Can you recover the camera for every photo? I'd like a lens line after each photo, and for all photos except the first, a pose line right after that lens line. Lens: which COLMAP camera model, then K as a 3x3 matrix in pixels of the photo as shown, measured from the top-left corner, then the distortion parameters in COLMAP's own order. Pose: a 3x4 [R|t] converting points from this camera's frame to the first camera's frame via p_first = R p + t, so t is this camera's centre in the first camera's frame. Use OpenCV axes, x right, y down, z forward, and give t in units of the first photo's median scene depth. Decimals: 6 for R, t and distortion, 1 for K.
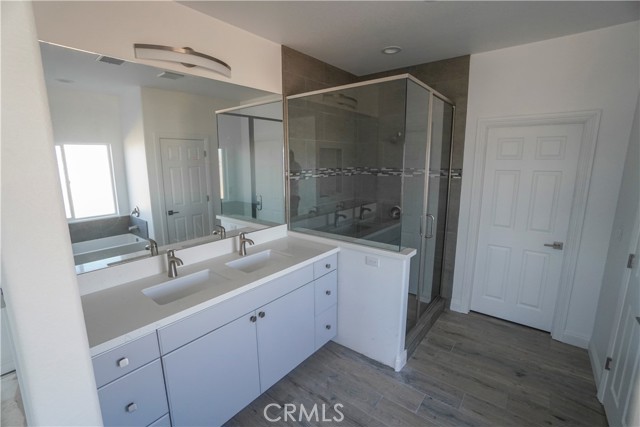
lens RADIAL K [[281.1, 0, 318.3], [0, 281.1, 212.2], [0, 0, 1]] dist [-0.023047, 0.000285]
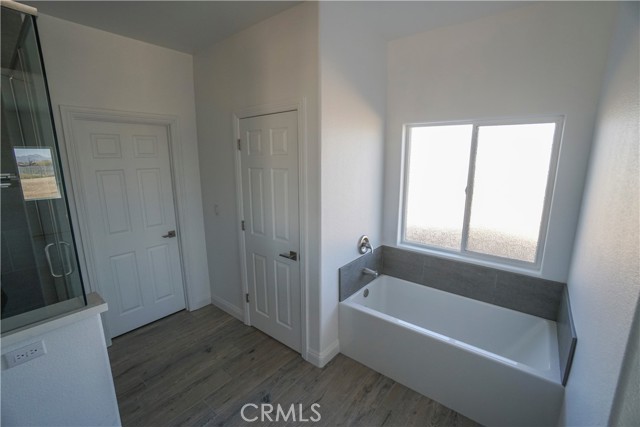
lens RADIAL K [[281.1, 0, 318.3], [0, 281.1, 212.2], [0, 0, 1]] dist [-0.023047, 0.000285]
pose [[0.017400, -0.190041, 0.981622, -0.231420], [0.182880, 0.965813, 0.183738, -0.067856], [-0.982981, 0.176322, 0.051560, 0.354953]]
